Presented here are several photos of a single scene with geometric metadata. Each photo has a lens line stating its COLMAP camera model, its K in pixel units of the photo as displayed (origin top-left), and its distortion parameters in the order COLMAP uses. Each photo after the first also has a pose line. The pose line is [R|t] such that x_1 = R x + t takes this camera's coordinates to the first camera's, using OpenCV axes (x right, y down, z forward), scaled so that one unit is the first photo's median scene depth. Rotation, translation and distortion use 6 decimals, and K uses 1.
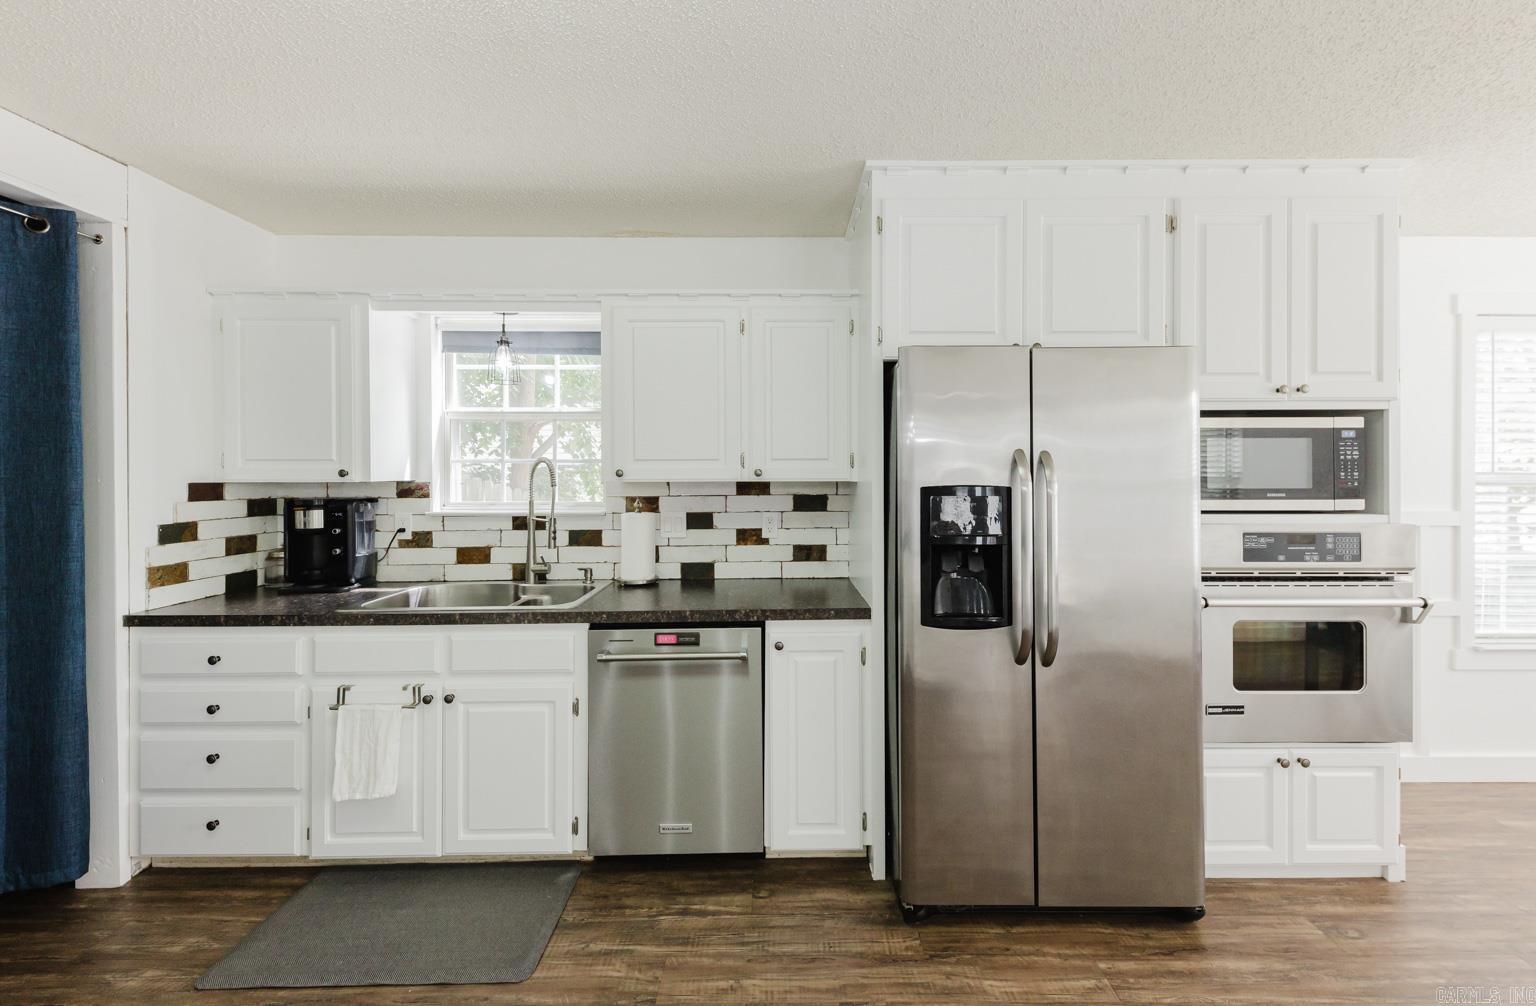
lens RADIAL K [[595.2, 0, 784.6], [0, 595.2, 471.6], [0, 0, 1]] dist [0.011708, -0.004379]
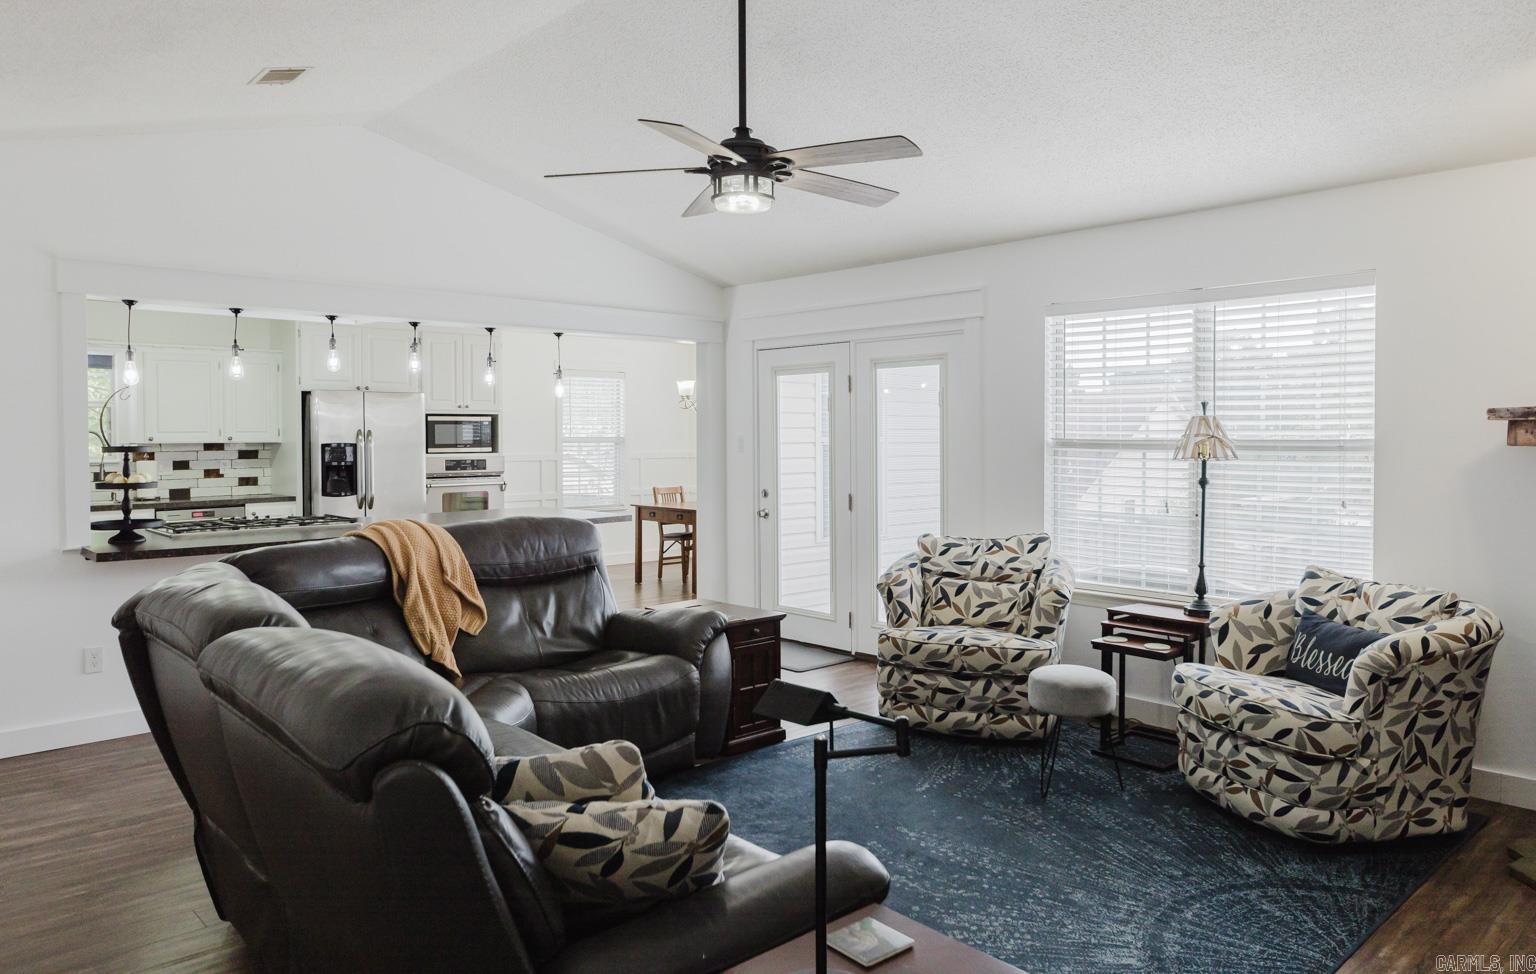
lens RADIAL K [[1025.5, 0, 801.6], [0, 1025.5, 447.1], [0, 0, 1]] dist [0.009173, -0.009765]
pose [[0.729116, -0.009606, 0.684322, -1.088824], [0.001752, 0.999924, 0.012169, -0.008235], [-0.684388, -0.007674, 0.729078, -3.079534]]
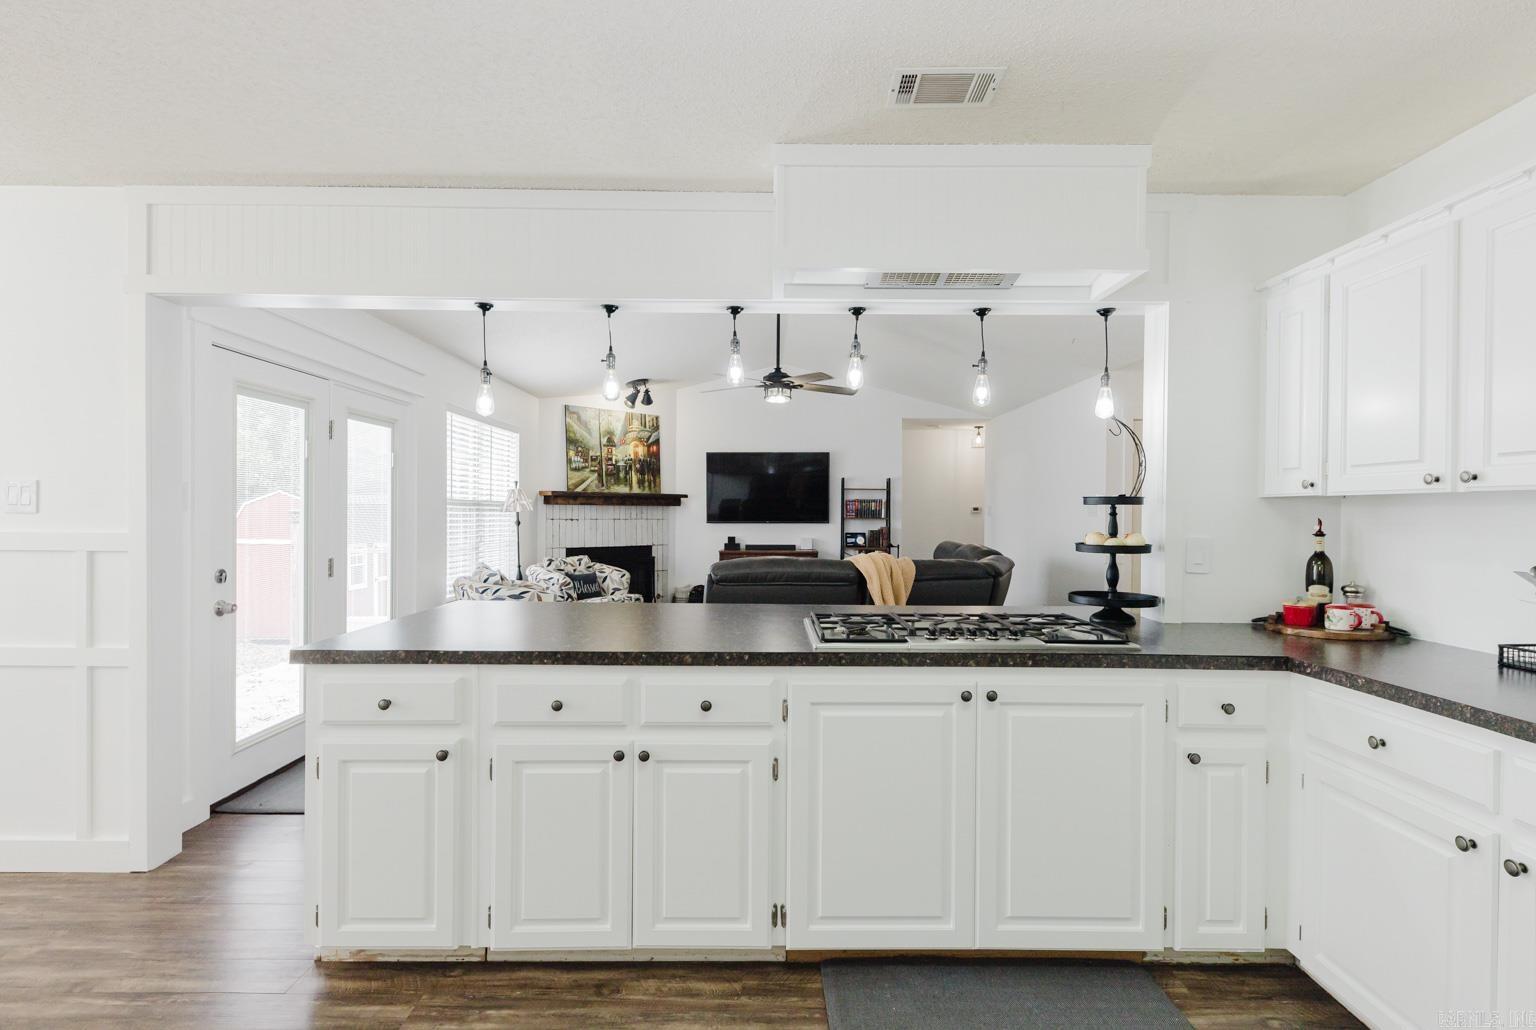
lens RADIAL K [[738.9, 0, 771.0], [0, 738.9, 517.2], [0, 0, 1]] dist [0.006259, -0.000175]
pose [[-0.999965, -0.005519, 0.006337, -0.071472], [-0.005477, 0.999963, 0.006683, 0.043295], [-0.006373, 0.006648, -0.999958, 0.780130]]
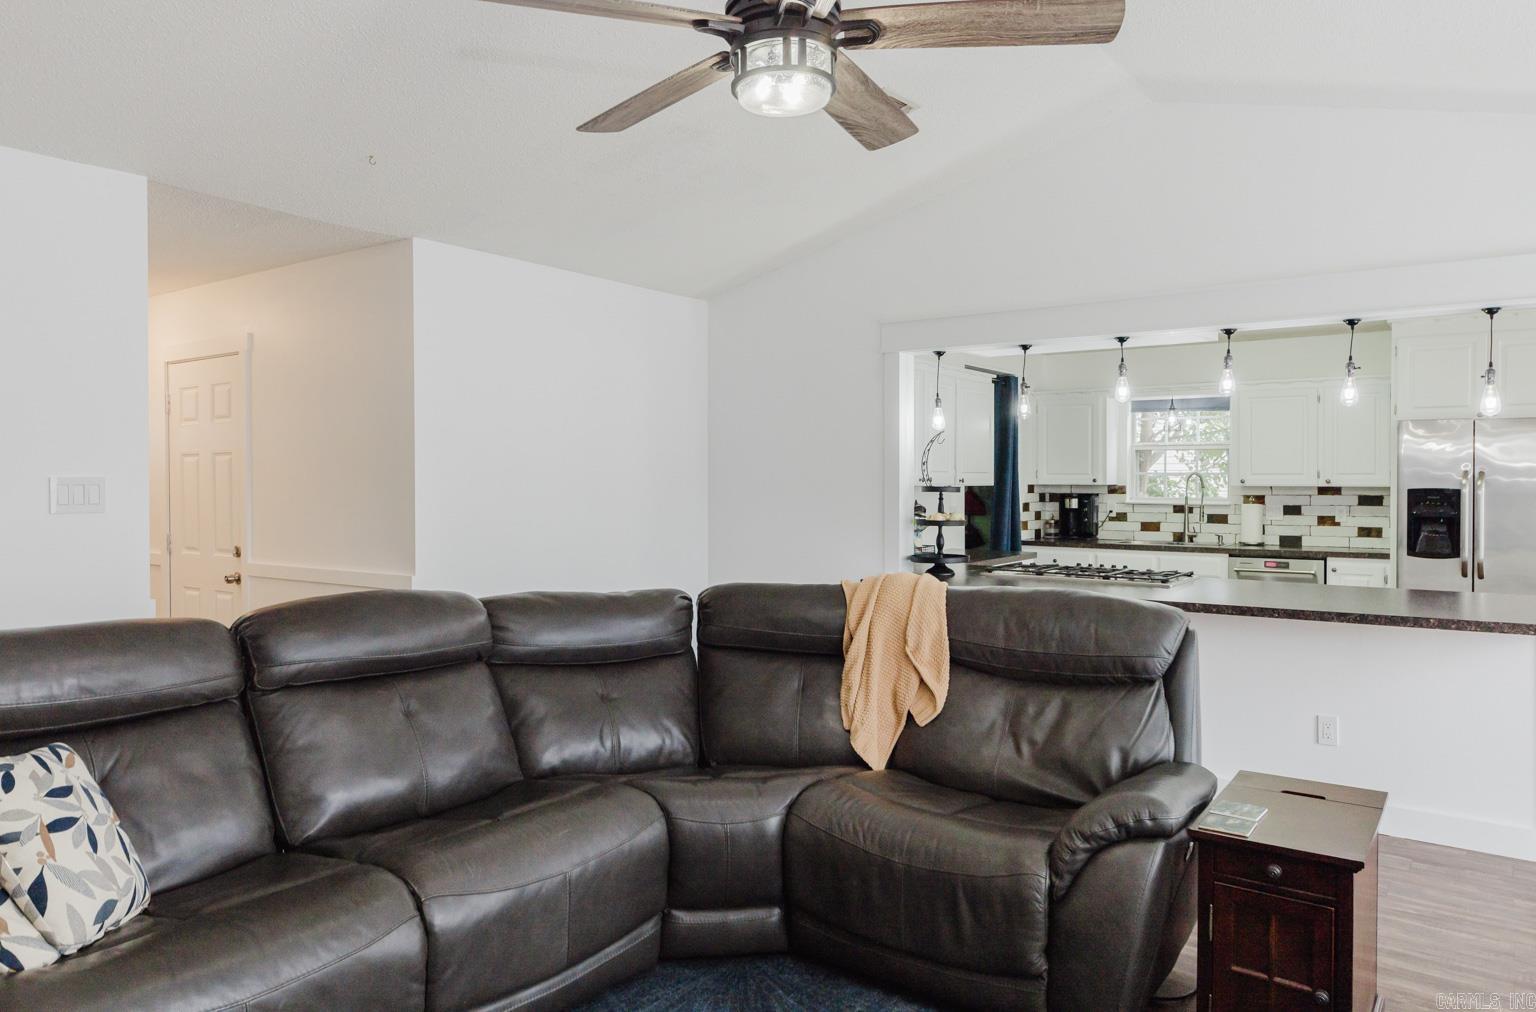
lens RADIAL K [[1032.5, 0, 733.3], [0, 1032.5, 482.0], [0, 0, 1]] dist [-0.000781, -0.006458]
pose [[0.786923, 0.006238, -0.617019, 0.485818], [-0.003323, 0.999977, 0.005872, -0.008689], [0.617042, -0.002570, 0.786926, -2.662135]]
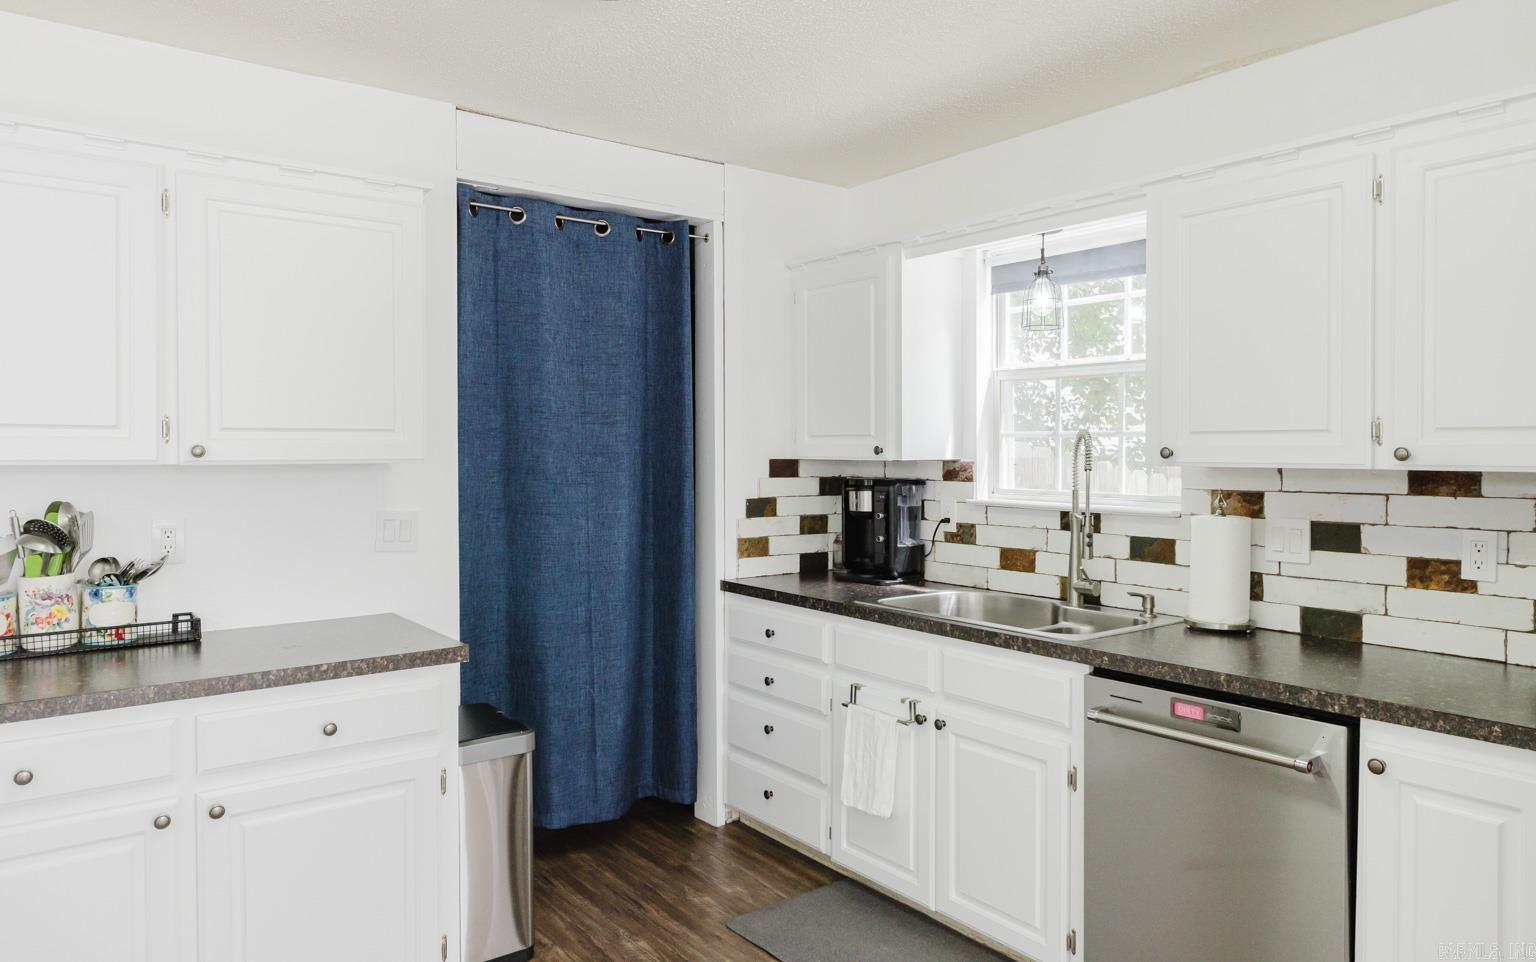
lens RADIAL K [[1001.7, 0, 761.7], [0, 1001.7, 460.7], [0, 0, 1]] dist [0.017994, -0.011699]
pose [[0.590998, 0.014207, -0.806548, 0.374164], [-0.001434, 0.999862, 0.016561, -0.006626], [0.806672, -0.008631, 0.590936, -0.012987]]
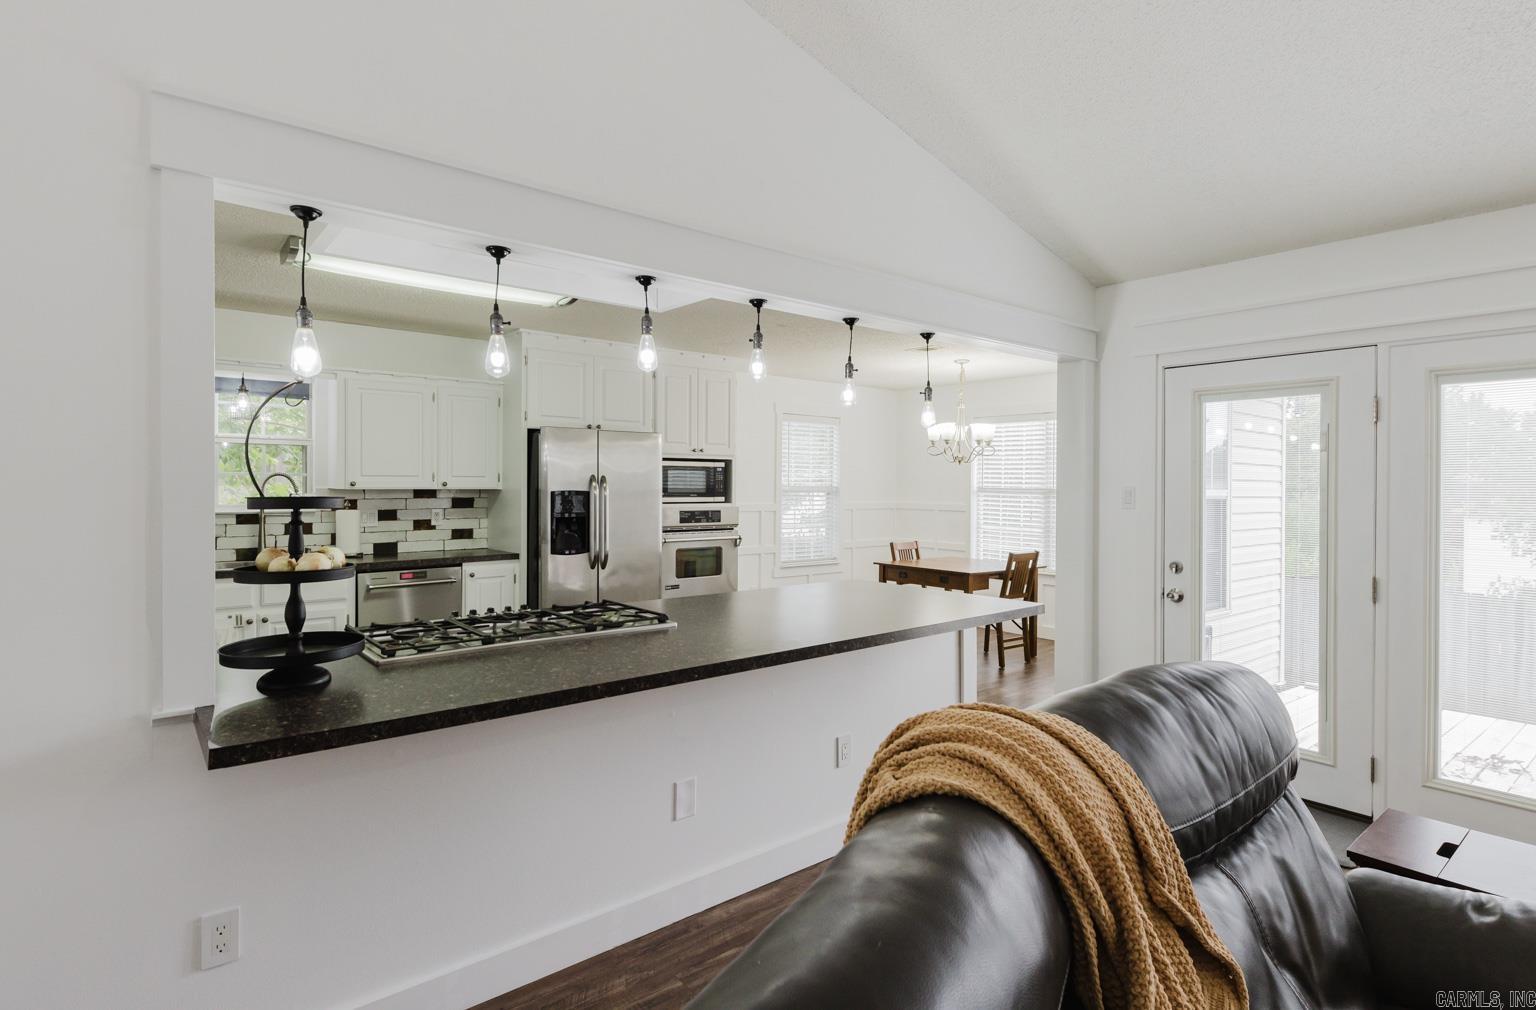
lens RADIAL K [[787.1, 0, 789.6], [0, 787.1, 492.7], [0, 0, 1]] dist [0.022402, 0.000080]
pose [[0.773137, -0.000136, 0.634239, -0.767229], [-0.007711, 0.999924, 0.009614, -0.002882], [-0.634192, -0.012324, 0.773077, -1.481565]]
